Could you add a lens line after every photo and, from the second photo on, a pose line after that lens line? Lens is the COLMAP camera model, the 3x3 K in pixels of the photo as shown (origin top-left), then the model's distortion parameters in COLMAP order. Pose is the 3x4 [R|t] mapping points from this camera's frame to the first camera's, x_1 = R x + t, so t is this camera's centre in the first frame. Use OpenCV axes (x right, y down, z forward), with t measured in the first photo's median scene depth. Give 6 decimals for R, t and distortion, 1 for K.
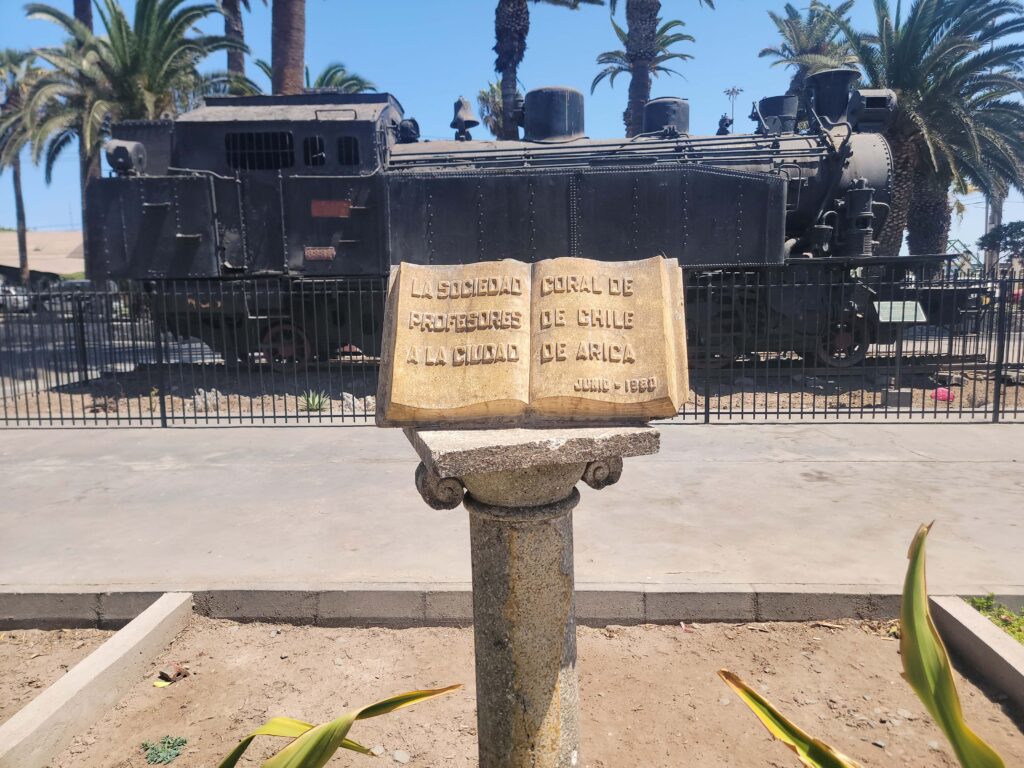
lens RADIAL K [[737.5, 0, 512.0], [0, 737.5, 384.0], [0, 0, 1]] dist [0.073060, -0.070762]
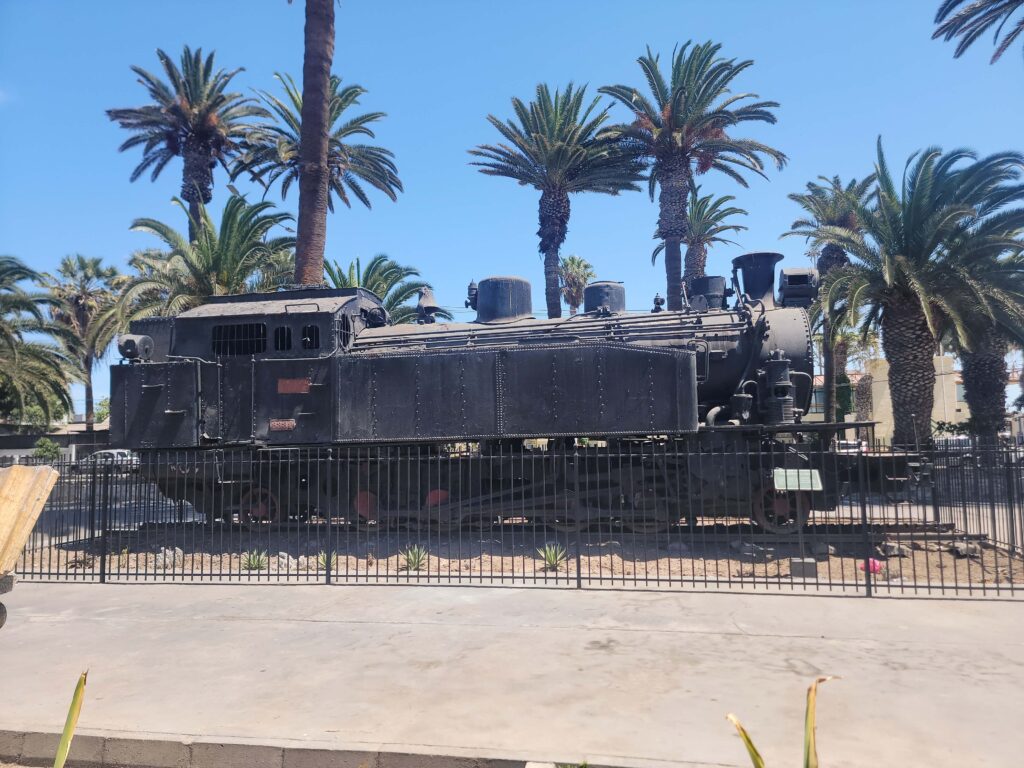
lens RADIAL K [[737.5, 0, 512.0], [0, 737.5, 384.0], [0, 0, 1]] dist [0.073060, -0.070762]
pose [[0.988763, -0.017252, -0.148495, 0.254272], [-0.014093, 0.978137, -0.207481, -0.007666], [0.148828, 0.207243, 0.966903, -0.049945]]
